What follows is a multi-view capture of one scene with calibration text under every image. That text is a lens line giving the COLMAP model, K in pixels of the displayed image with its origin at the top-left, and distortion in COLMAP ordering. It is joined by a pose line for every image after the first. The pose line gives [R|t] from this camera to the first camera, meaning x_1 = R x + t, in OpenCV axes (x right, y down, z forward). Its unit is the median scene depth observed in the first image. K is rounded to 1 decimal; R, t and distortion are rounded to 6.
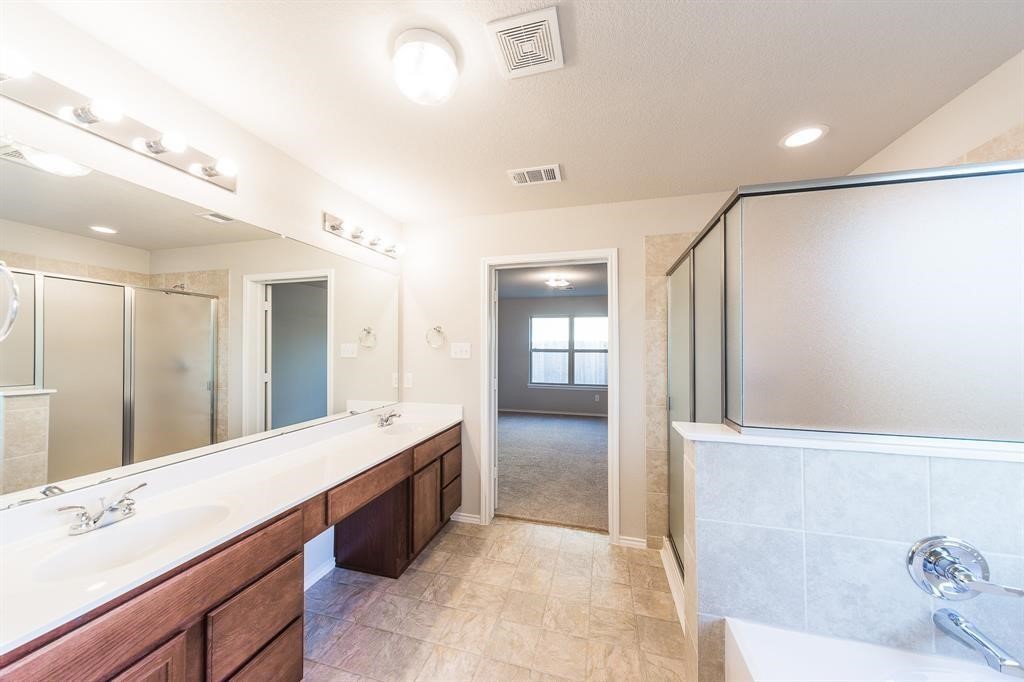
lens RADIAL K [[348.3, 0, 507.7], [0, 348.3, 349.8], [0, 0, 1]] dist [0.002662, -0.000099]
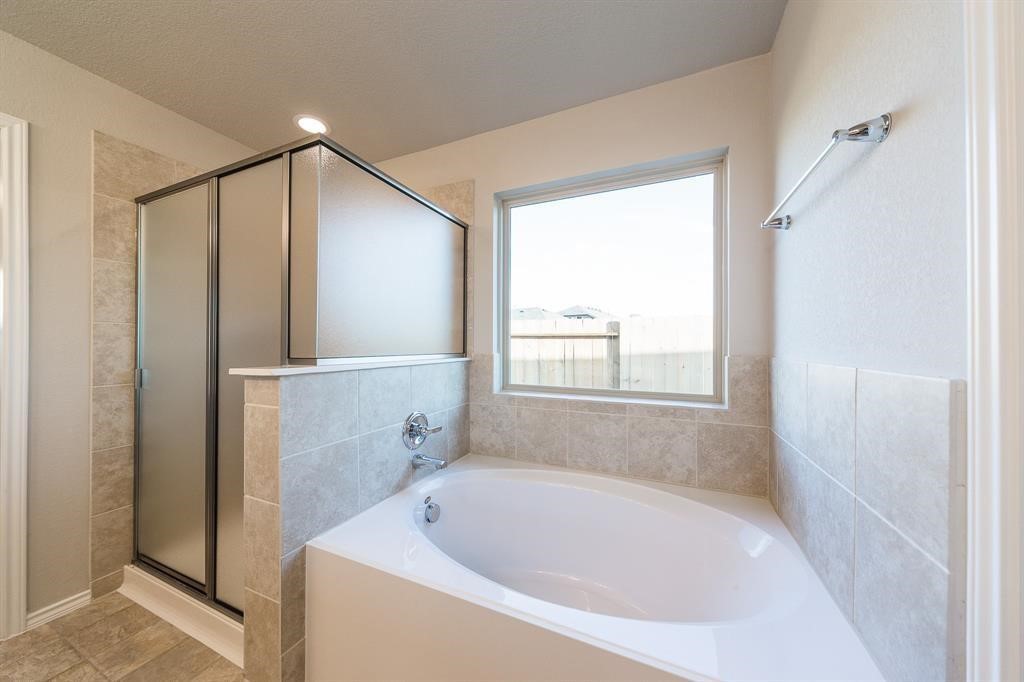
lens RADIAL K [[348.3, 0, 508.1], [0, 348.3, 344.7], [0, 0, 1]] dist [0.002662, -0.000099]
pose [[0.170605, -0.008725, 0.985301, -0.143470], [-0.001106, 0.999958, 0.009046, 0.082839], [-0.985339, -0.002633, 0.170588, 0.116156]]
